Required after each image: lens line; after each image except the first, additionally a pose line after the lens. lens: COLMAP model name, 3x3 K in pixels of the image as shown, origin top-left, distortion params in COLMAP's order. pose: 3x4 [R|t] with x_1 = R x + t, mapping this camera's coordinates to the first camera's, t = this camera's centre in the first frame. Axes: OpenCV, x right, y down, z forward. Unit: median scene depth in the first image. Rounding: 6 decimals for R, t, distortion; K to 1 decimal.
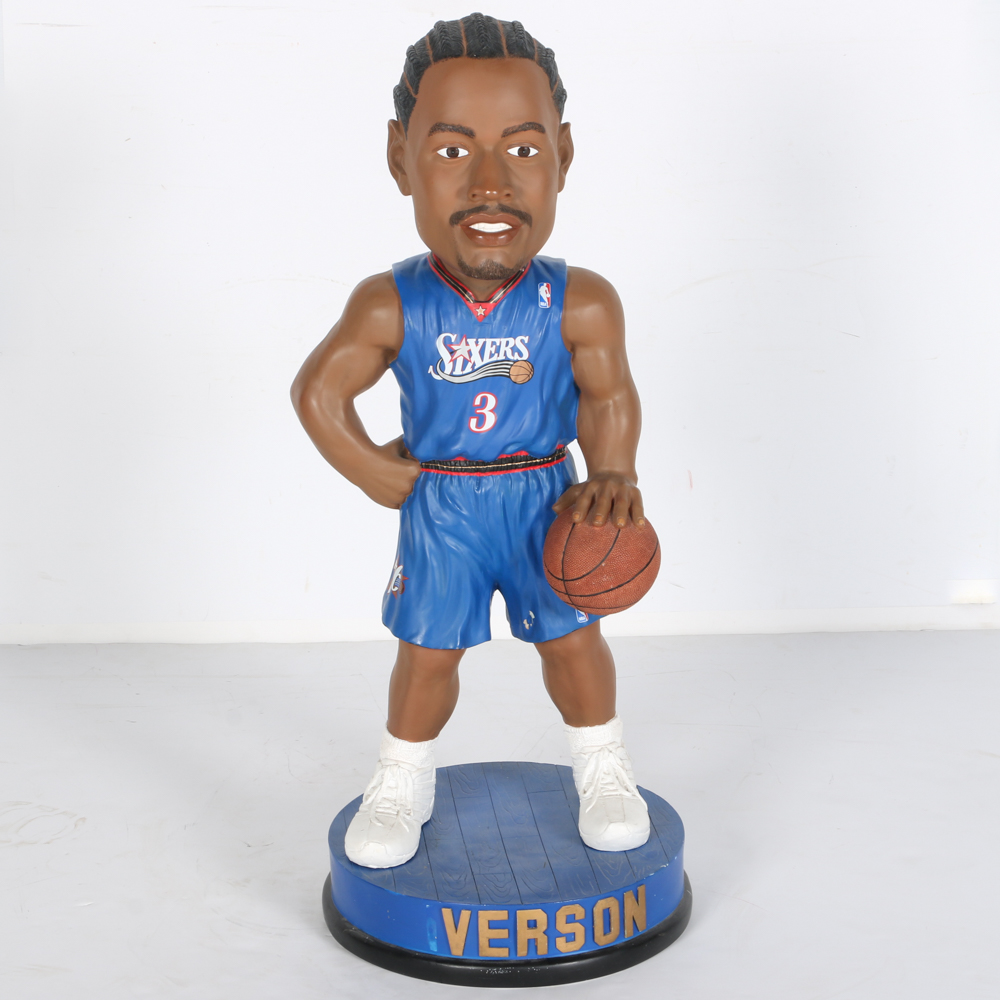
lens RADIAL K [[2930.4, 0, 499.5], [0, 2930.4, 500.4], [0, 0, 1]] dist [0.049248, 0.000000]
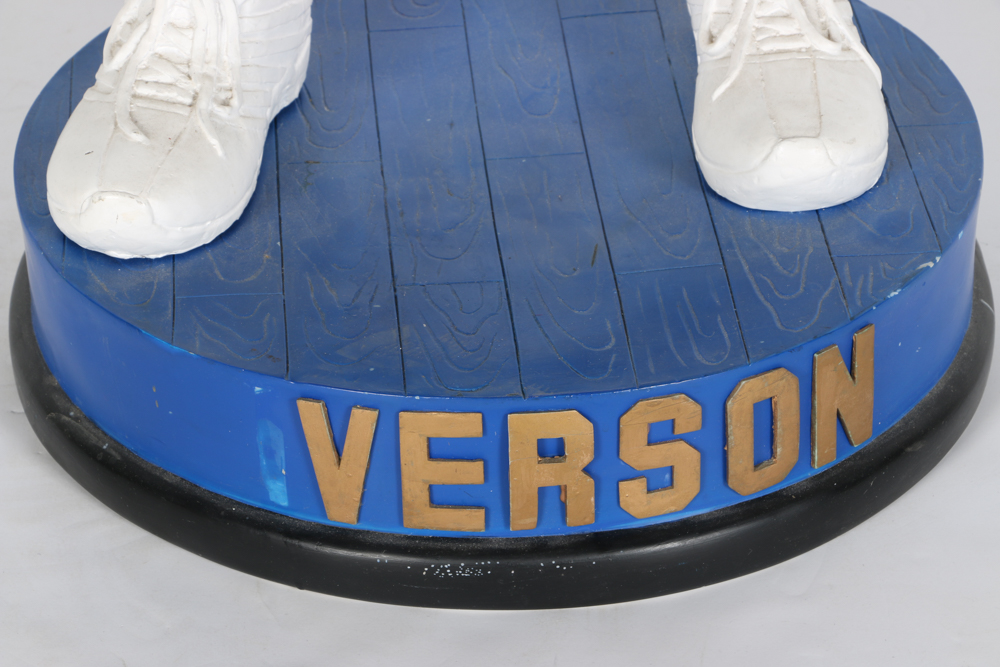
lens RADIAL K [[3786.4, 0, 496.8], [0, 3786.4, 335.0], [0, 0, 1]] dist [0.806676, 0.000000]
pose [[0.999549, 0.015292, -0.025844, 0.015022], [-0.008358, 0.968287, 0.249700, 0.016082], [0.028843, -0.249372, 0.967978, 0.523659]]
